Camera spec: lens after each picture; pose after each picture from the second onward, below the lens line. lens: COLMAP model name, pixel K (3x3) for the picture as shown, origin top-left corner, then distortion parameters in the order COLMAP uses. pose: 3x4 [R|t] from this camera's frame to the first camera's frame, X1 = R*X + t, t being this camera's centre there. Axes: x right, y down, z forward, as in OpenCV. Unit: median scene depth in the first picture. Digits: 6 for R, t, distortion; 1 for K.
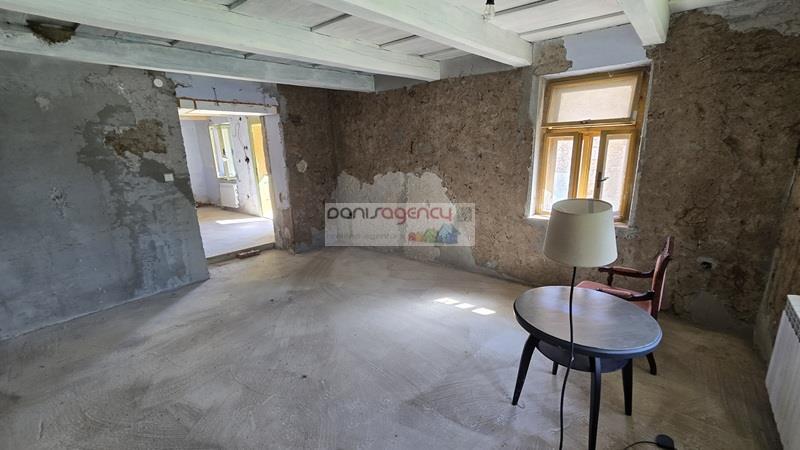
lens RADIAL K [[331.8, 0, 403.1], [0, 331.8, 227.9], [0, 0, 1]] dist [-0.000137, 0.000059]
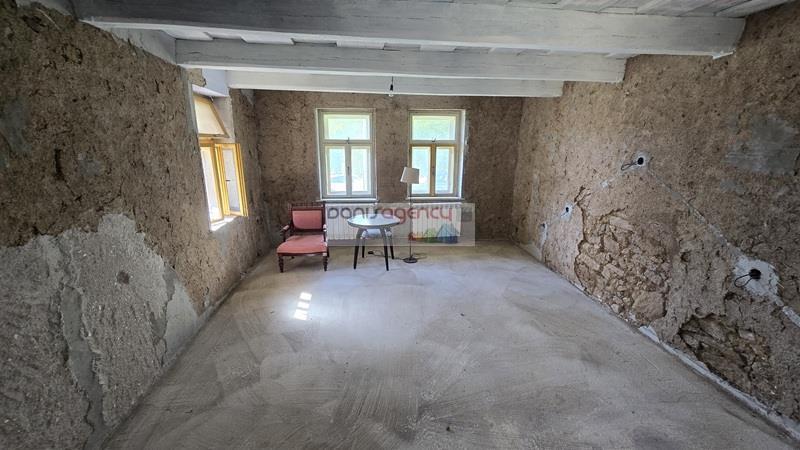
lens RADIAL K [[331.8, 0, 403.5], [0, 331.8, 226.3], [0, 0, 1]] dist [-0.000137, 0.000059]
pose [[-0.725415, -0.135311, 0.674880, -0.569962], [0.191003, 0.902408, 0.386235, -0.265574], [-0.661279, 0.409085, -0.628776, 1.069169]]
